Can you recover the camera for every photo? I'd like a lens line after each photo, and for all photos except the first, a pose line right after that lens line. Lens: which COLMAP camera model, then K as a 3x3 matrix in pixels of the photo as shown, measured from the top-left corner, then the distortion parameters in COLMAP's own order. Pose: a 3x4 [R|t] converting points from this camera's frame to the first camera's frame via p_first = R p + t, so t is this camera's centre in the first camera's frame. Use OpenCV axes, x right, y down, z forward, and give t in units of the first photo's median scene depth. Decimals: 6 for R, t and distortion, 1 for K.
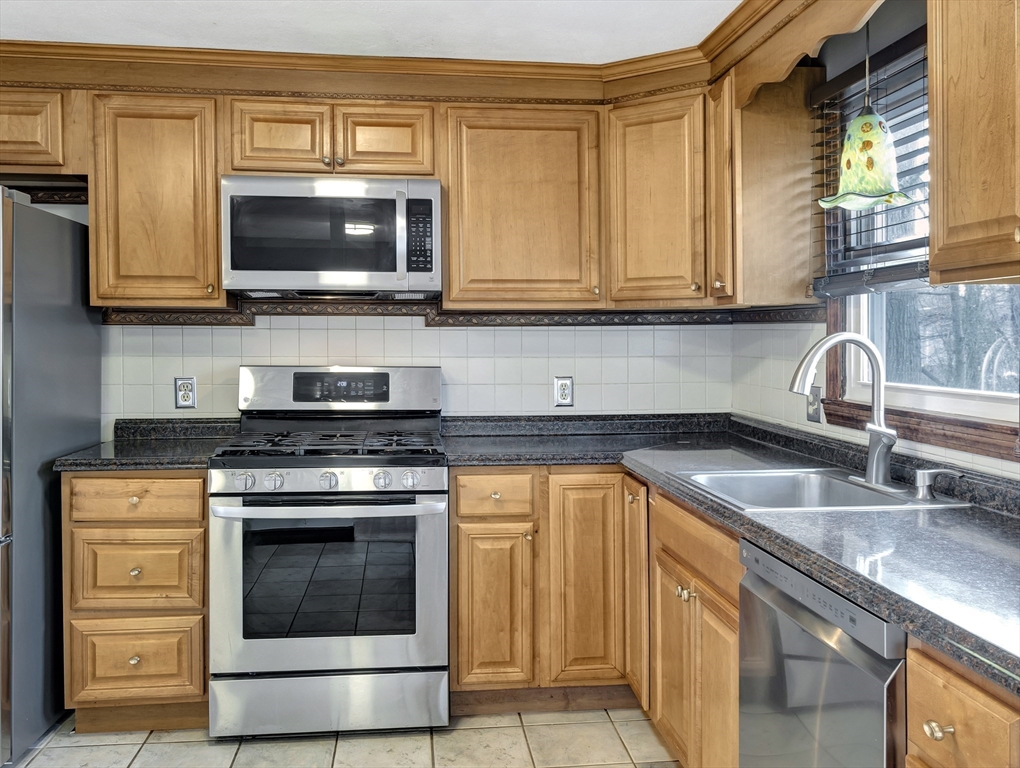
lens RADIAL K [[896.7, 0, 510.0], [0, 896.7, 384.0], [0, 0, 1]] dist [0.002856, -0.001072]
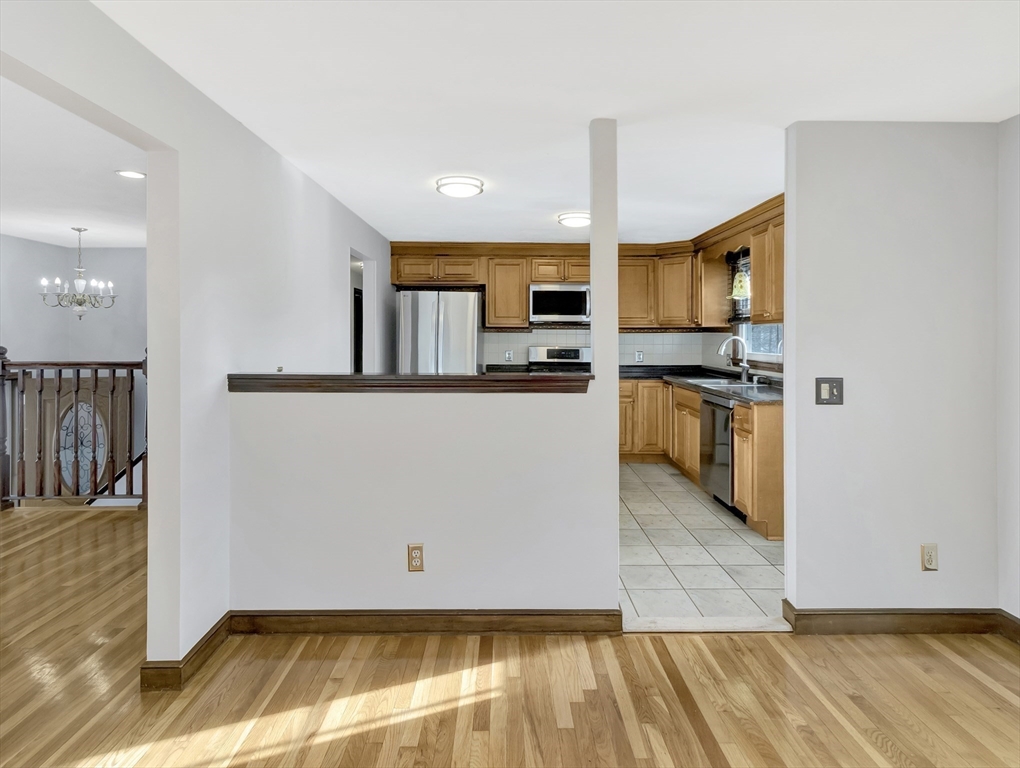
lens RADIAL K [[552.2, 0, 514.5], [0, 552.2, 358.6], [0, 0, 1]] dist [-0.001955, -0.000365]
pose [[0.994952, 0.008682, -0.099978, -0.185569], [-0.009685, 0.999908, -0.009546, 0.041117], [0.099886, 0.010466, 0.994944, -0.890068]]
